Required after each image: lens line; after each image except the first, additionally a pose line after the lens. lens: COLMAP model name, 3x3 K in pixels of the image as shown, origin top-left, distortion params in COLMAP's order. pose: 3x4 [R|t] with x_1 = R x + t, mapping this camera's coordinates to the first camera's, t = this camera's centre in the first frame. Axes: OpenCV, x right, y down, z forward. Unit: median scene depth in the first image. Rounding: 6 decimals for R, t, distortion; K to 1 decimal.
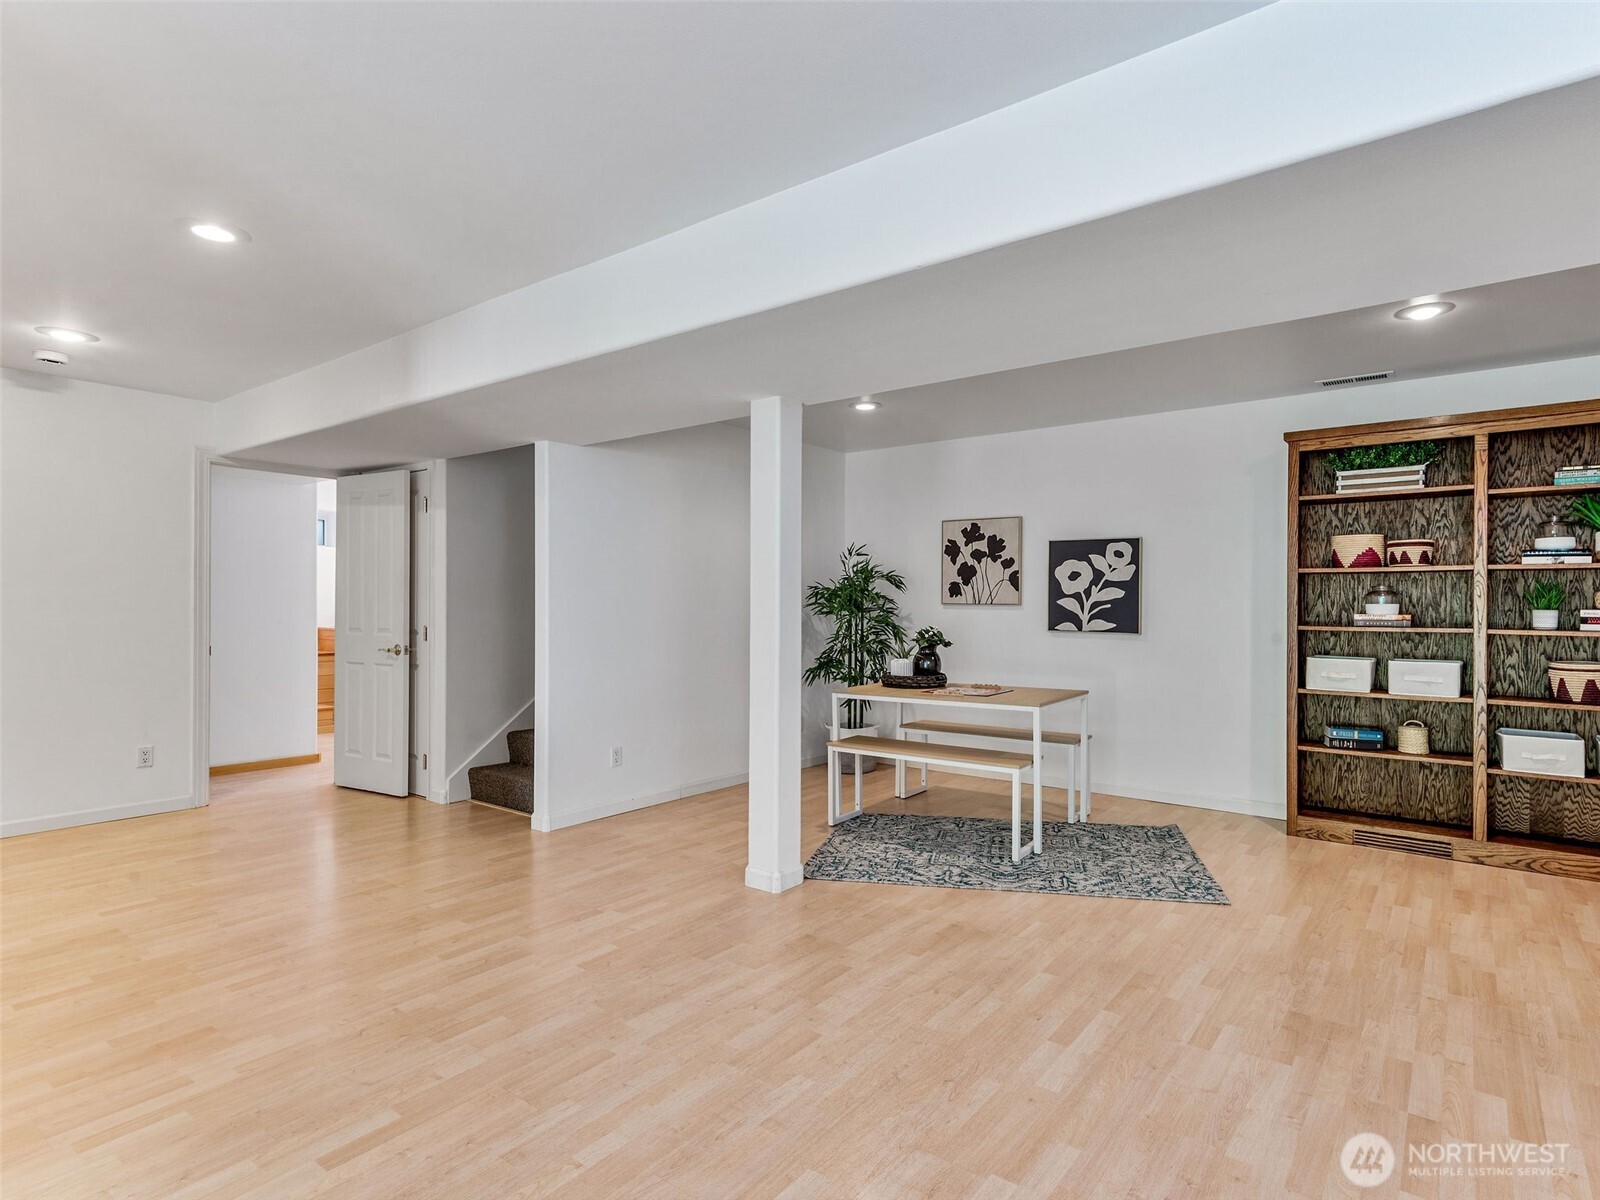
lens RADIAL K [[842.4, 0, 800.0], [0, 842.4, 600.0], [0, 0, 1]] dist [0.017344, -0.000034]
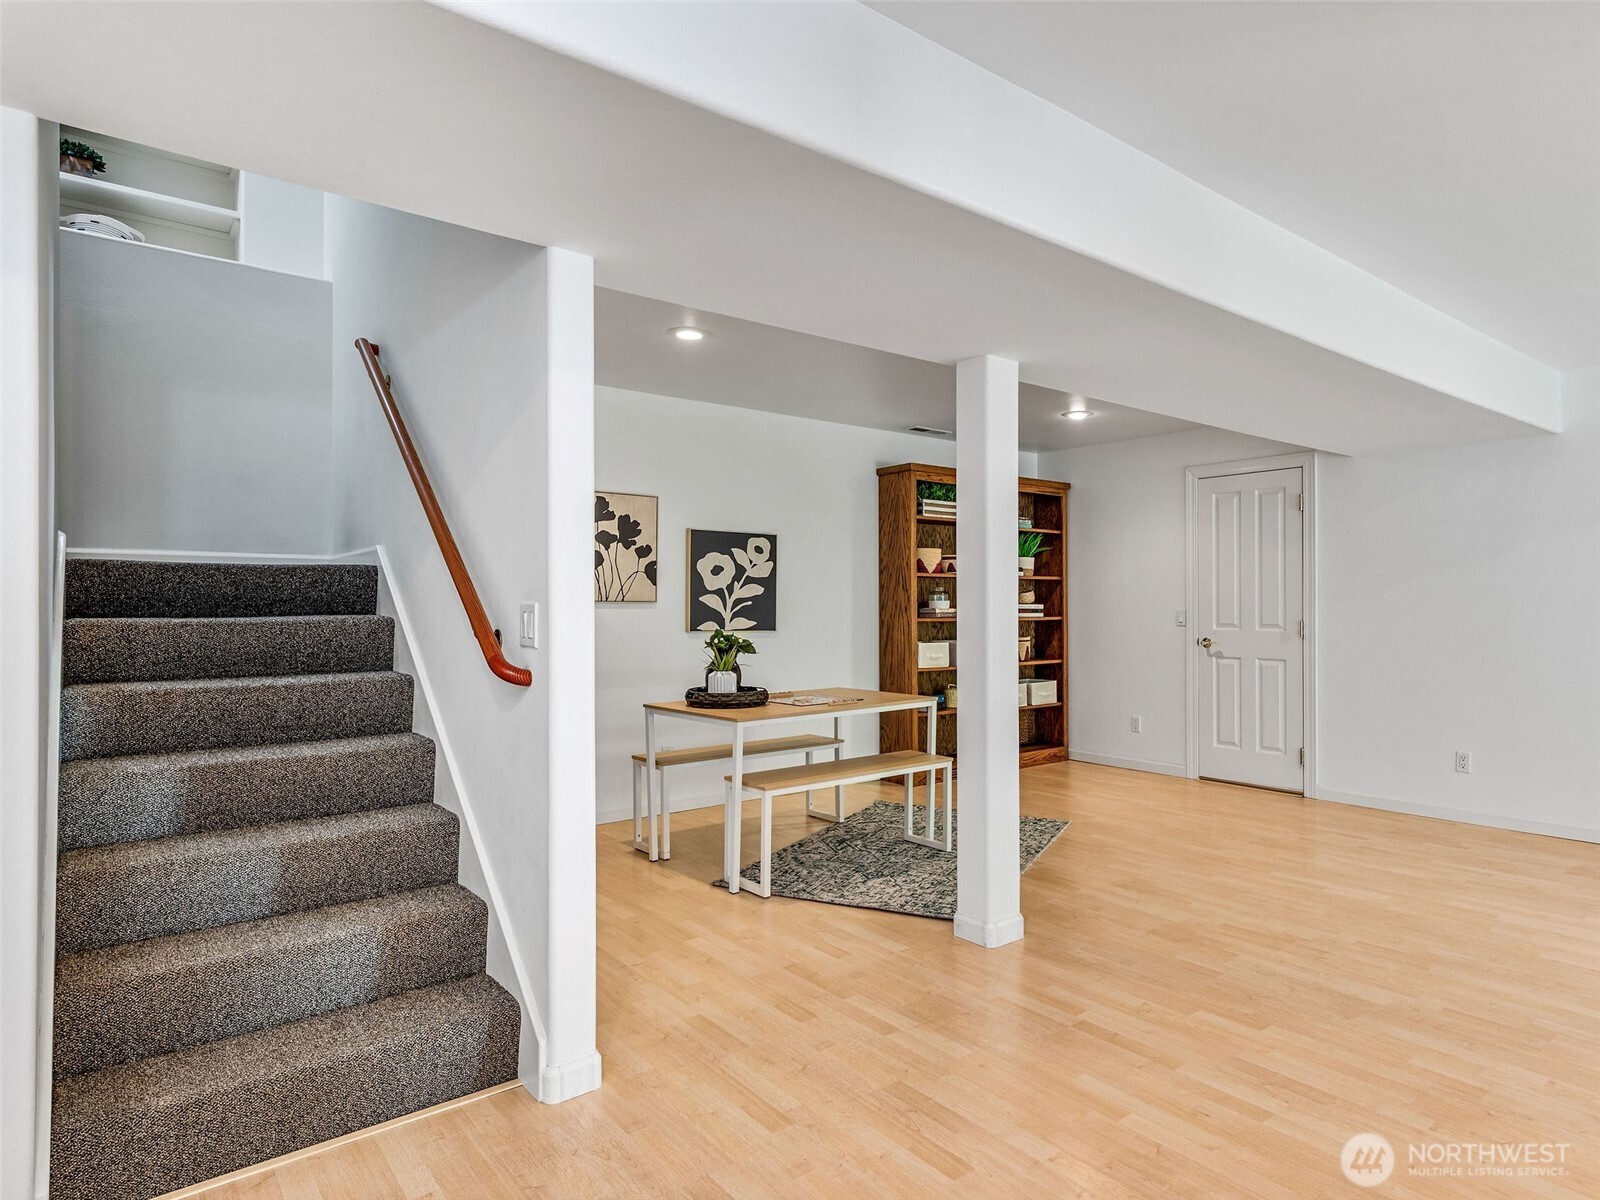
lens RADIAL K [[1043.7, 0, 800.0], [0, 1043.7, 600.0], [0, 0, 1]] dist [0.001518, 0.000515]
pose [[0.186166, 0.000406, 0.982518, -0.788529], [-0.004179, 0.999991, 0.000379, 0.002819], [-0.982509, -0.004177, 0.186166, 0.724237]]
